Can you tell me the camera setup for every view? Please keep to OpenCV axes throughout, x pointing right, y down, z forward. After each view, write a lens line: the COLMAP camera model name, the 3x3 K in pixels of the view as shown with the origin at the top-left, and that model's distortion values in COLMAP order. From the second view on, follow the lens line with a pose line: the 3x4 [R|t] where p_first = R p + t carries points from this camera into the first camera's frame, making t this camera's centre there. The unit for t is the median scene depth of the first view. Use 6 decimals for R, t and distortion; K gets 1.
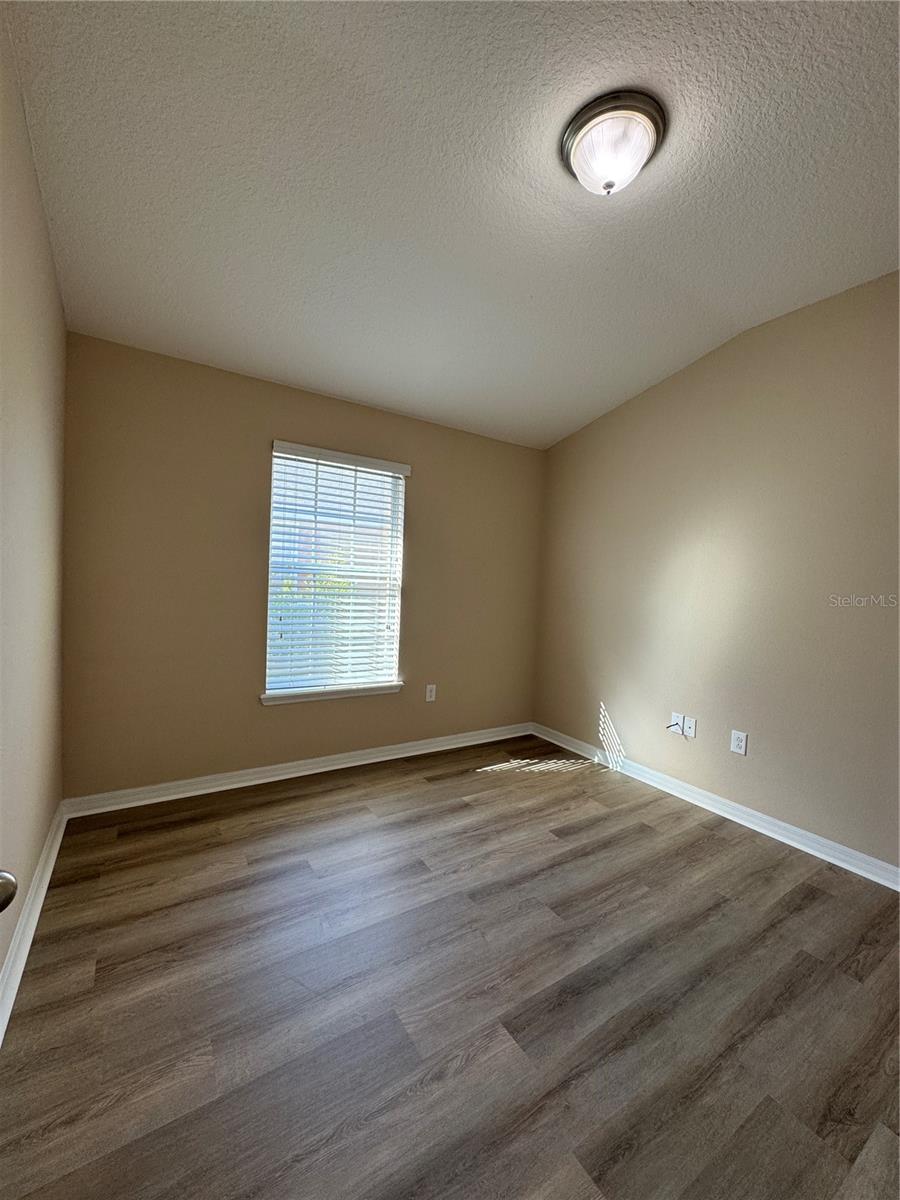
lens RADIAL K [[477.7, 0, 452.4], [0, 477.7, 600.6], [0, 0, 1]] dist [-0.002588, 0.001311]
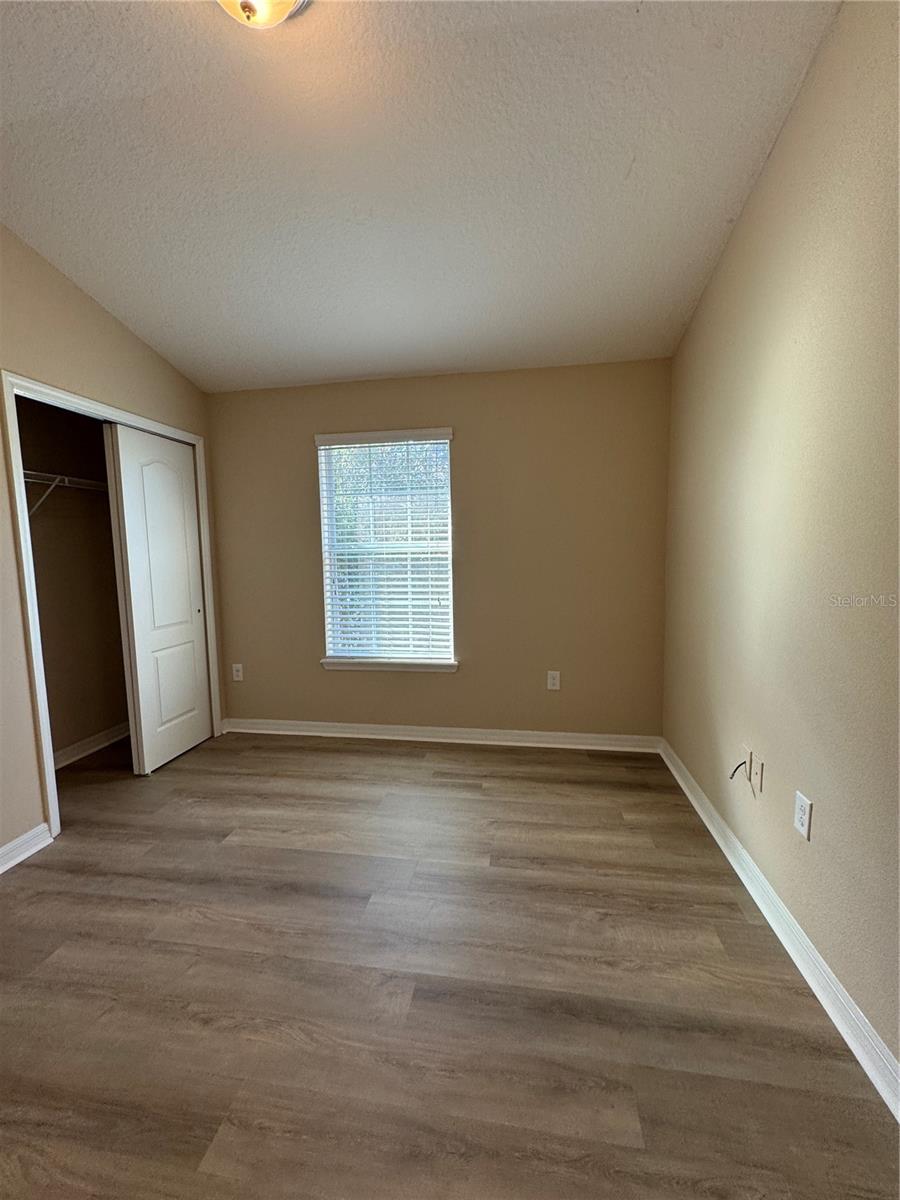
lens RADIAL K [[477.7, 0, 445.7], [0, 477.7, 604.3], [0, 0, 1]] dist [-0.002588, 0.001311]
pose [[0.740685, 0.013461, -0.671718, 0.202126], [0.021075, 0.998842, 0.043254, 0.005842], [0.671522, -0.046194, 0.739543, 0.115619]]
